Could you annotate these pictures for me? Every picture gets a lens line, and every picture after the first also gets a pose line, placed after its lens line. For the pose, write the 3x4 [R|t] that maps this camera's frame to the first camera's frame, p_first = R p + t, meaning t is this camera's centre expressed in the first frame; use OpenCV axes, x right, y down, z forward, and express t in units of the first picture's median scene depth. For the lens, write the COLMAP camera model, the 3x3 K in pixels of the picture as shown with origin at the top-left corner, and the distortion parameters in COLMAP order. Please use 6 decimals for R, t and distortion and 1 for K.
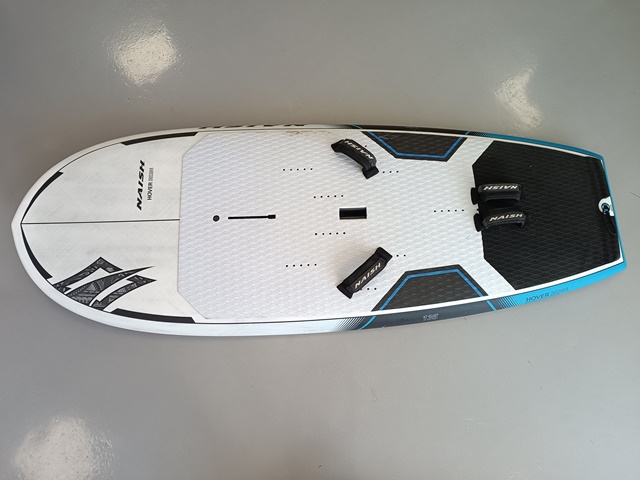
lens RADIAL K [[470.8, 0, 320.0], [0, 470.8, 240.0], [0, 0, 1]] dist [0.002600, -0.000774]
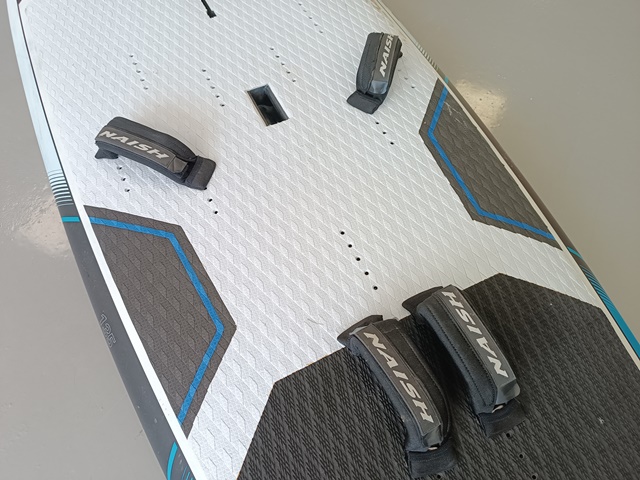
lens RADIAL K [[470.8, 0, 320.0], [0, 470.8, 240.0], [0, 0, 1]] dist [0.002600, -0.000774]
pose [[0.407966, 0.790249, -0.457242, 0.438443], [-0.882143, 0.470280, 0.025705, -0.051938], [0.235345, 0.392866, 0.888971, 0.636357]]
